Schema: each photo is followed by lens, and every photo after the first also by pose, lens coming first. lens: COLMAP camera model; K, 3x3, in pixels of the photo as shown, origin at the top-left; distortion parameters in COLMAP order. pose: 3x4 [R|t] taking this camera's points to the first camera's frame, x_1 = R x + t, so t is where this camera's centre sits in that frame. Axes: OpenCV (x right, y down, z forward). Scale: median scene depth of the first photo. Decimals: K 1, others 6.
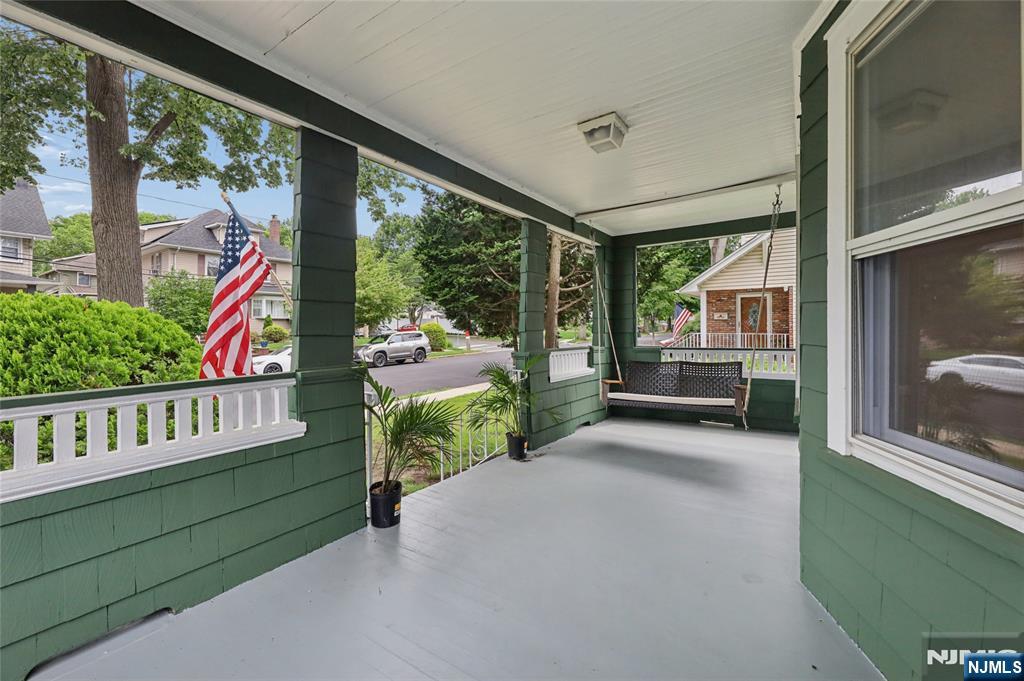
lens RADIAL K [[426.2, 0, 503.3], [0, 426.2, 320.0], [0, 0, 1]] dist [0.003210, 0.000334]
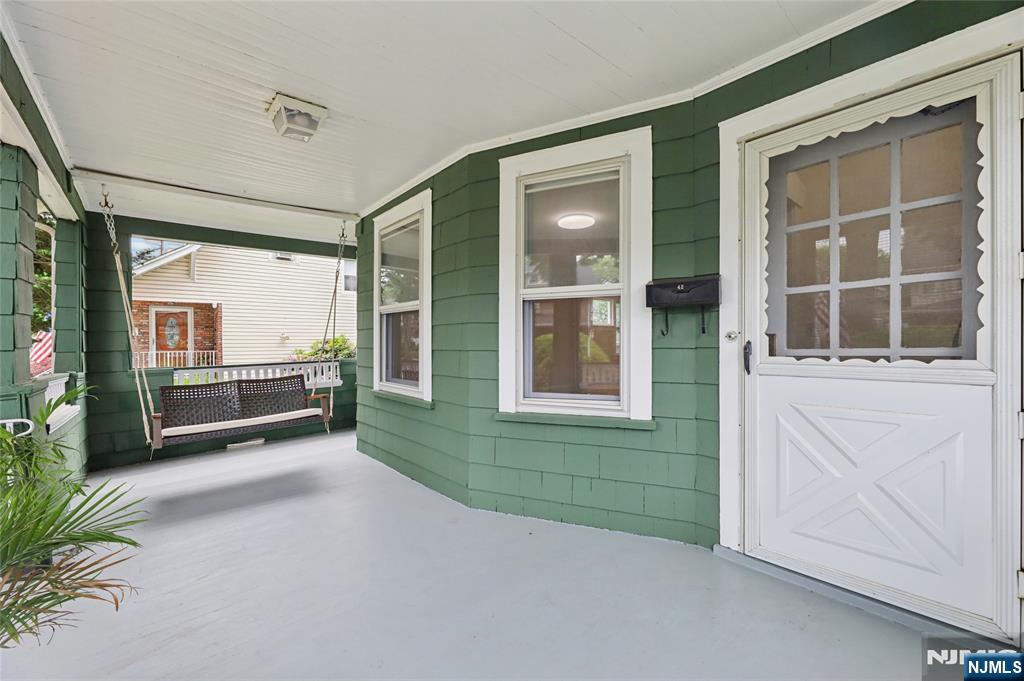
lens RADIAL K [[426.2, 0, 511.3], [0, 426.2, 341.9], [0, 0, 1]] dist [0.003210, 0.000334]
pose [[0.240058, 0.000040, 0.970759, -0.350981], [-0.007408, 0.999971, 0.001790, 0.011495], [-0.970730, -0.007621, 0.240051, 0.242435]]
